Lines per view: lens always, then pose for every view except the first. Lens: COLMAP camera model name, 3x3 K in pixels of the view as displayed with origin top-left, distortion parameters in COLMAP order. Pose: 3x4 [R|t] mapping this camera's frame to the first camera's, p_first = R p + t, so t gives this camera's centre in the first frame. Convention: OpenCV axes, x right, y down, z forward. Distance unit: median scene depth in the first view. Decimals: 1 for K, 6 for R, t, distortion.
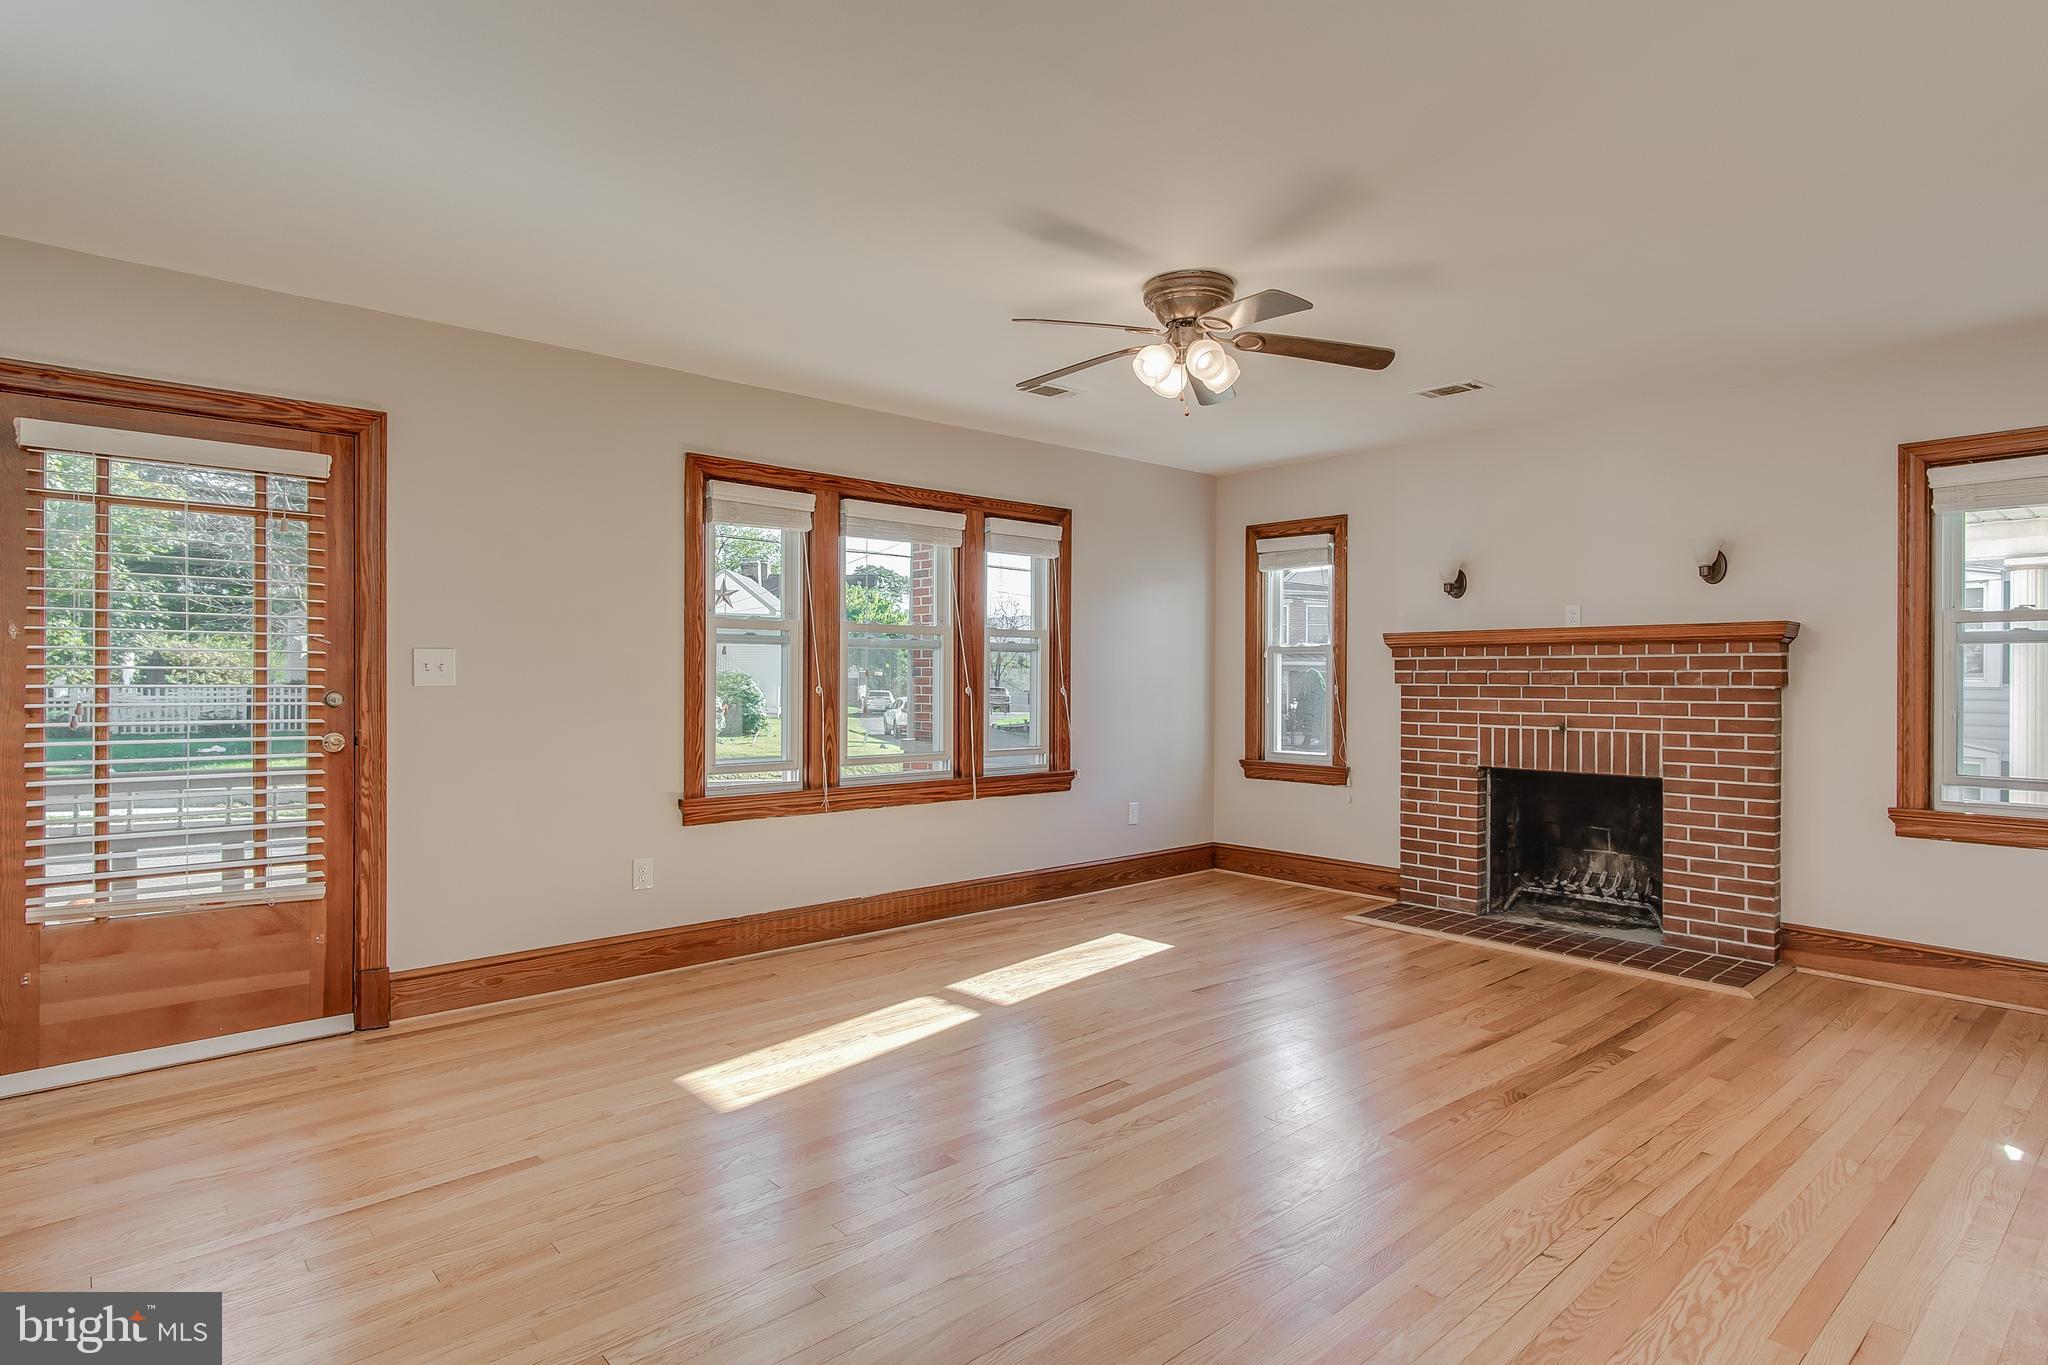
lens RADIAL K [[1085.0, 0, 1027.0], [0, 1085.0, 675.7], [0, 0, 1]] dist [0.004004, 0.002231]
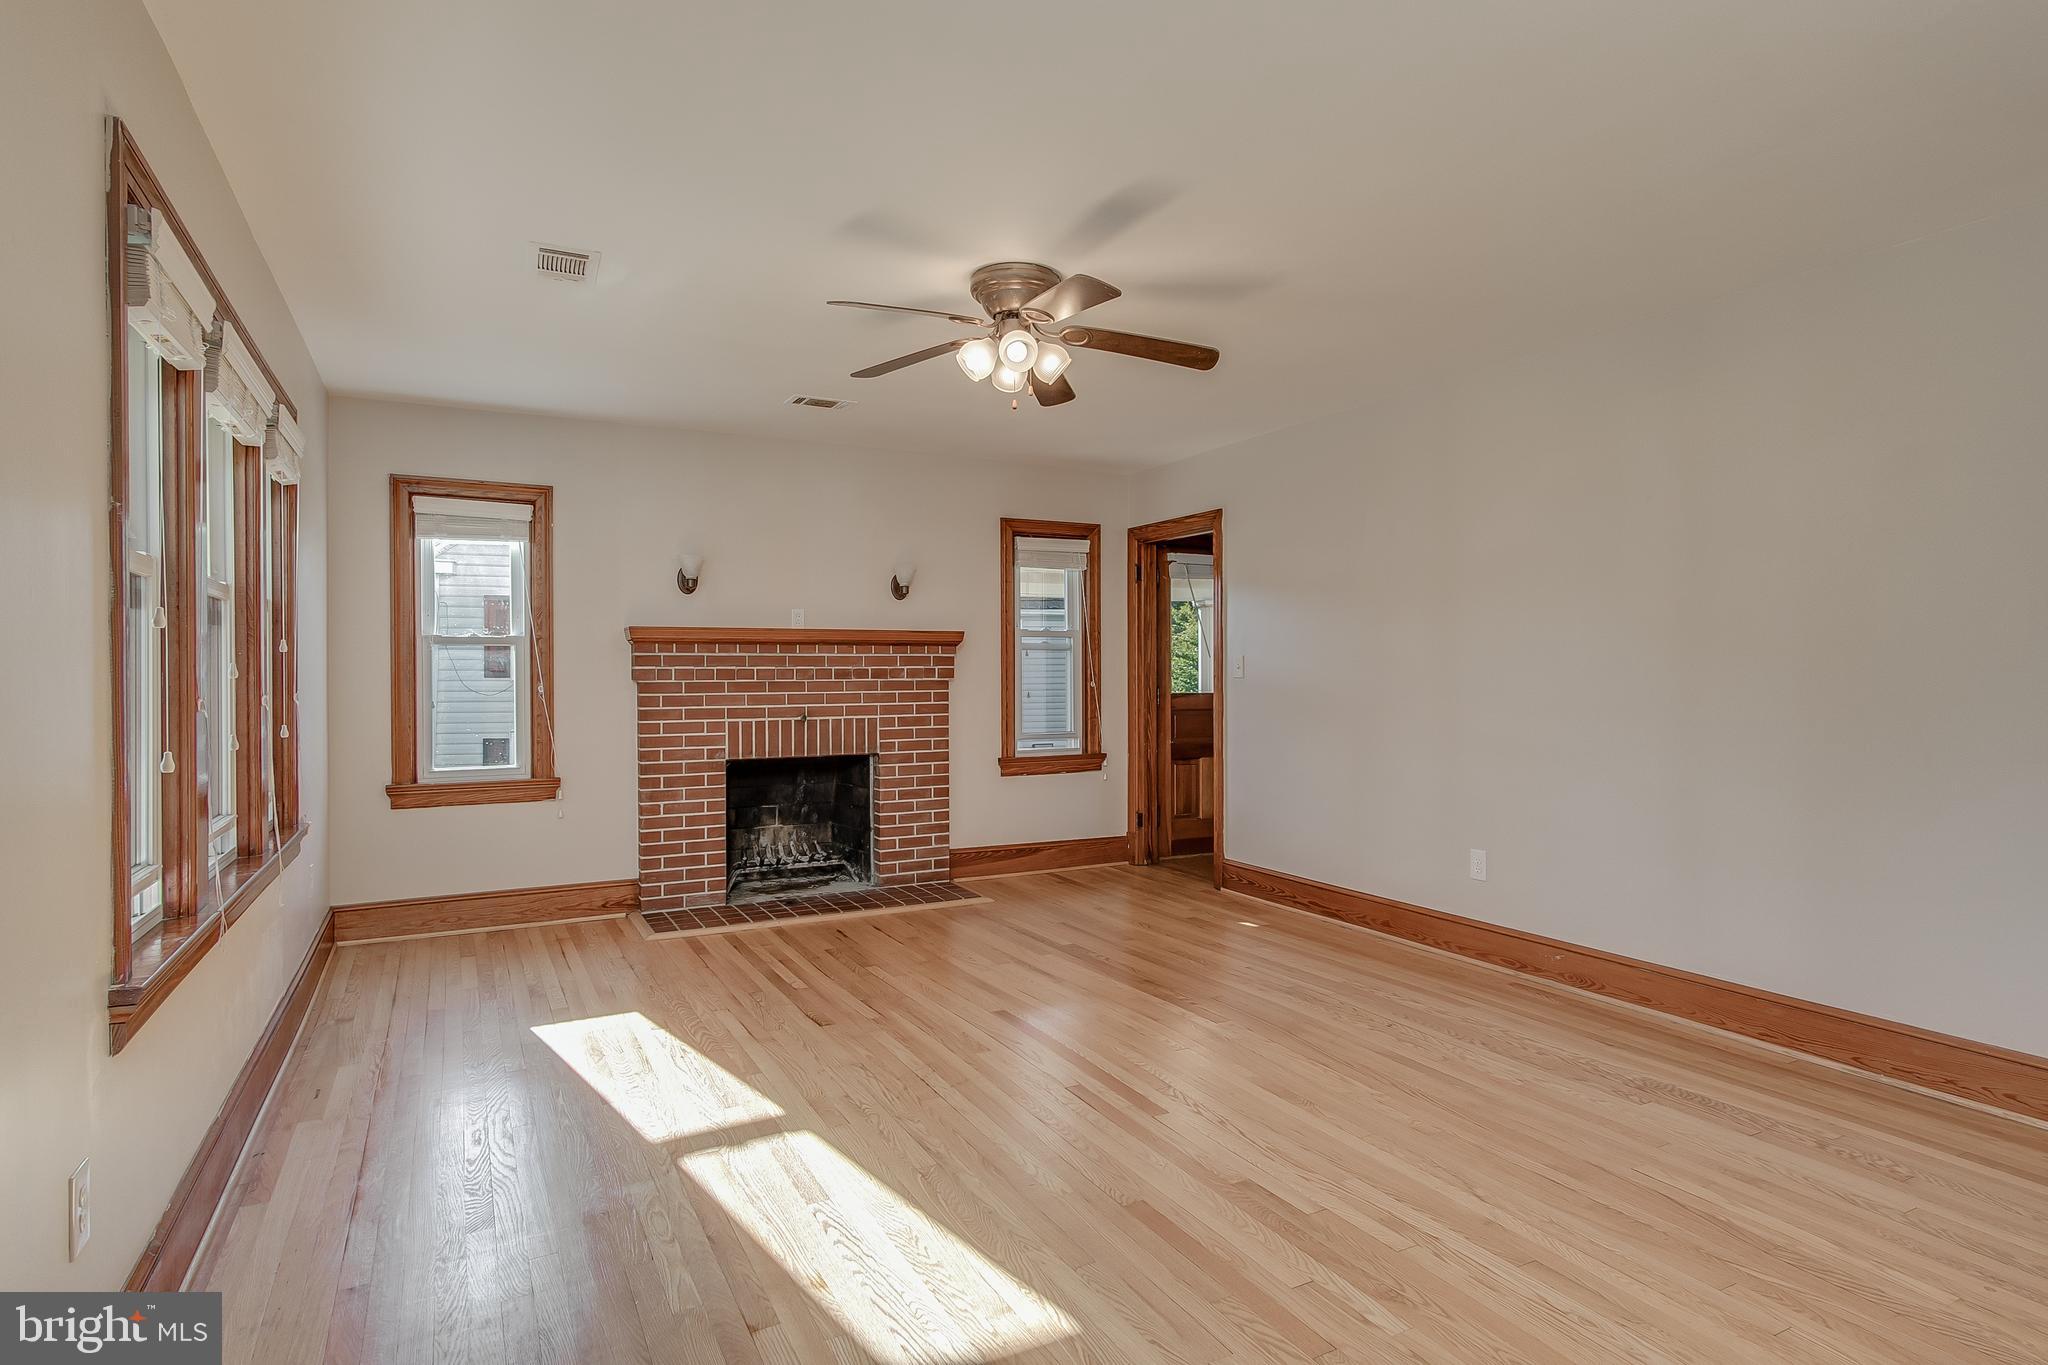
lens RADIAL K [[1085.0, 0, 1027.0], [0, 1085.0, 675.7], [0, 0, 1]] dist [0.004004, 0.002231]
pose [[0.241643, -0.006767, 0.970342, -0.553599], [0.004664, 0.999972, 0.005812, -0.001044], [-0.970354, 0.003122, 0.241668, 0.510854]]
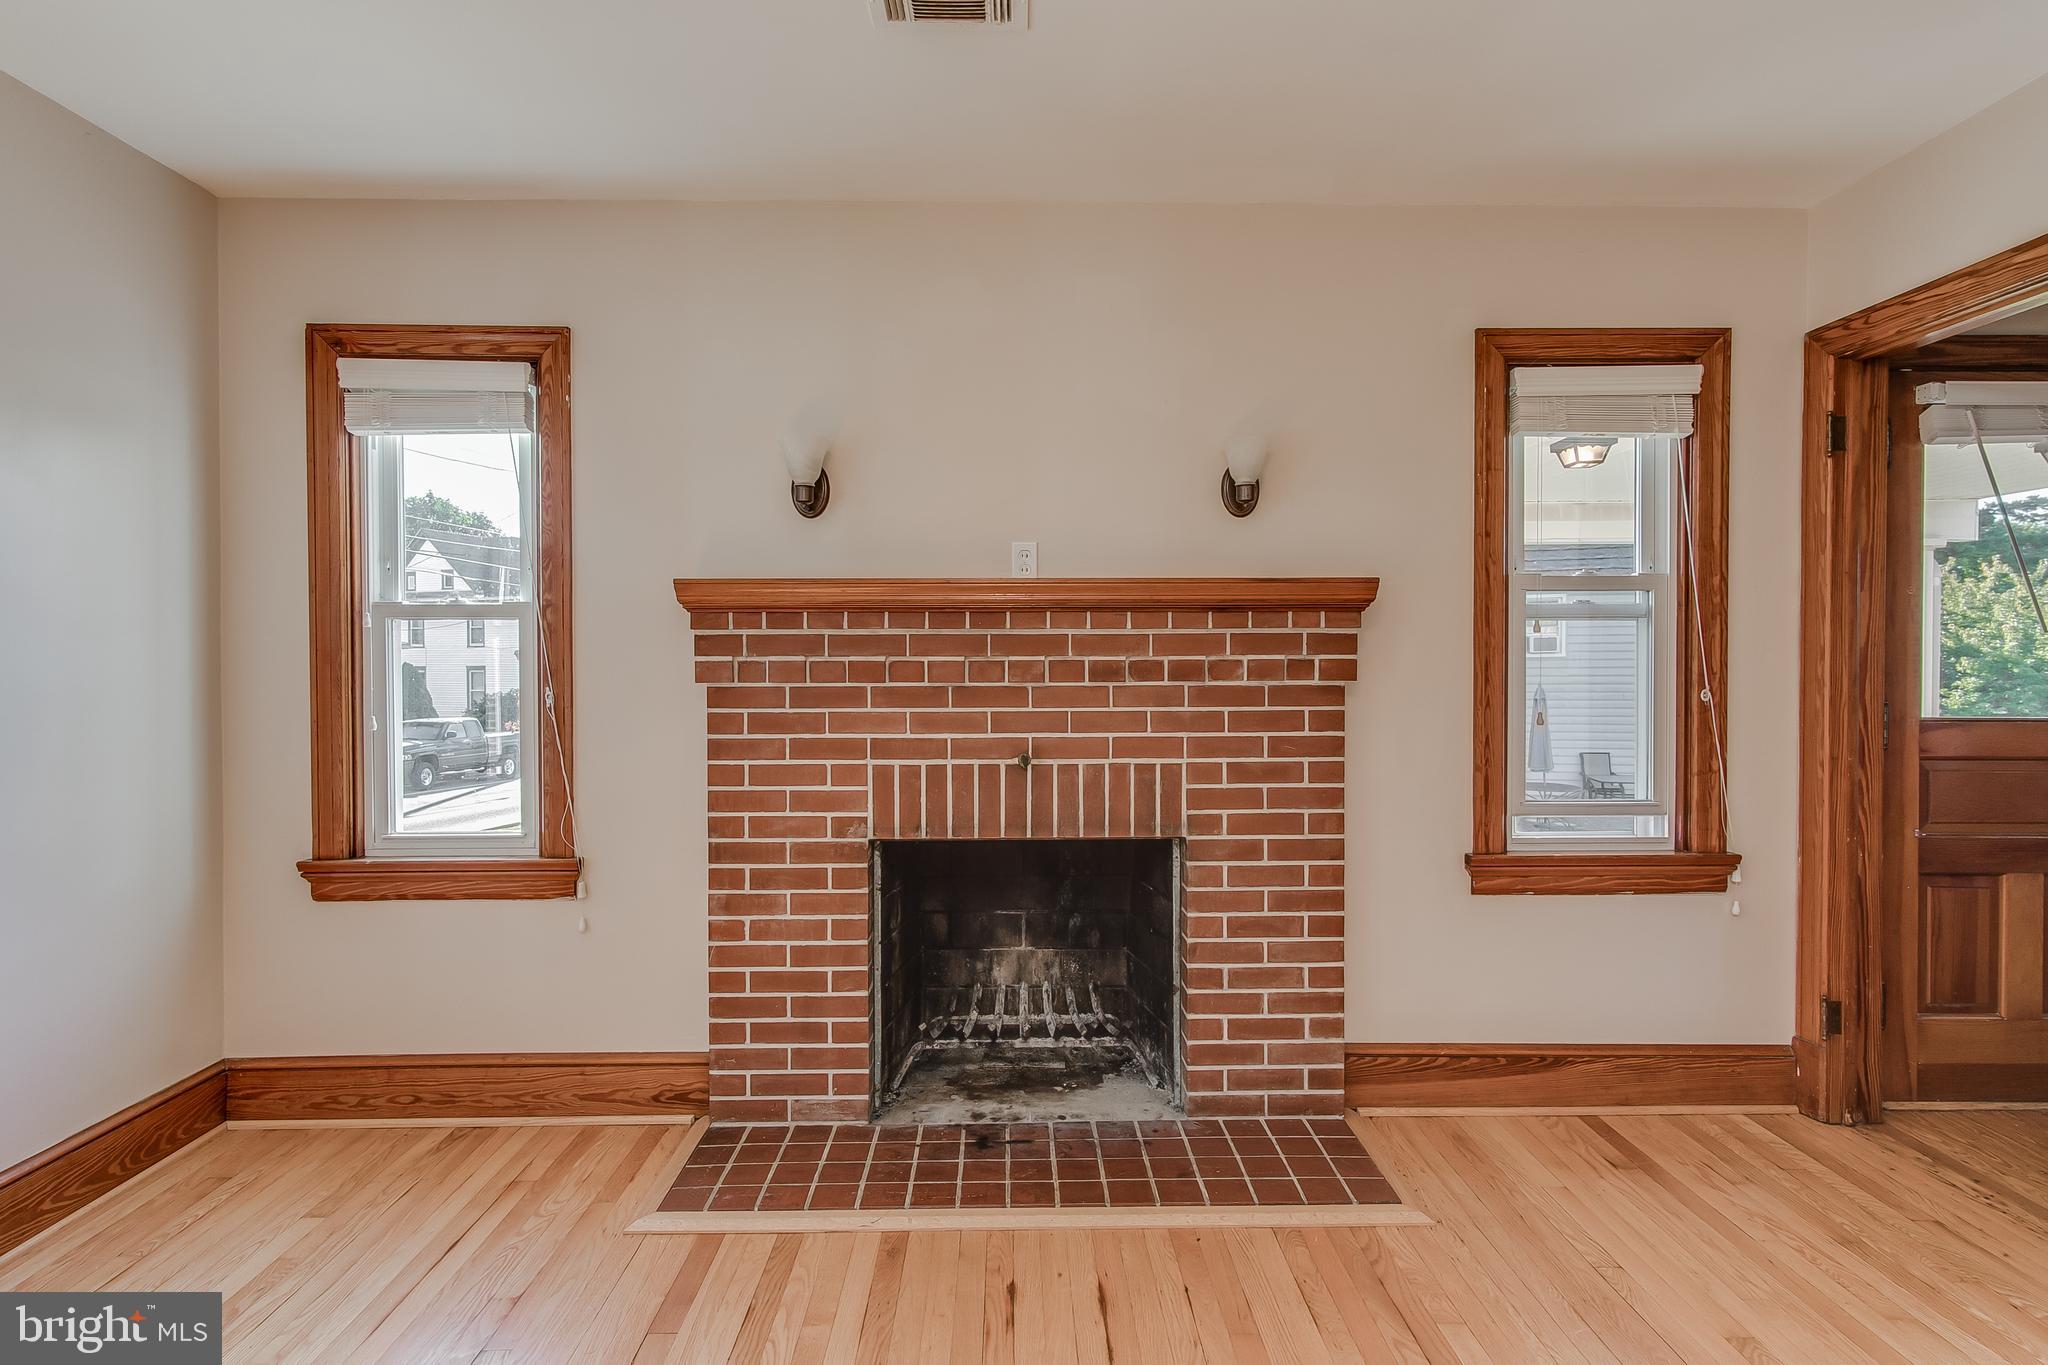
lens RADIAL K [[1085.0, 0, 1027.0], [0, 1085.0, 675.7], [0, 0, 1]] dist [0.004004, 0.002231]
pose [[0.655043, -0.014778, 0.755447, 0.077212], [0.003912, 0.999862, 0.016167, -0.004082], [-0.755582, -0.007635, 0.655010, 0.647207]]
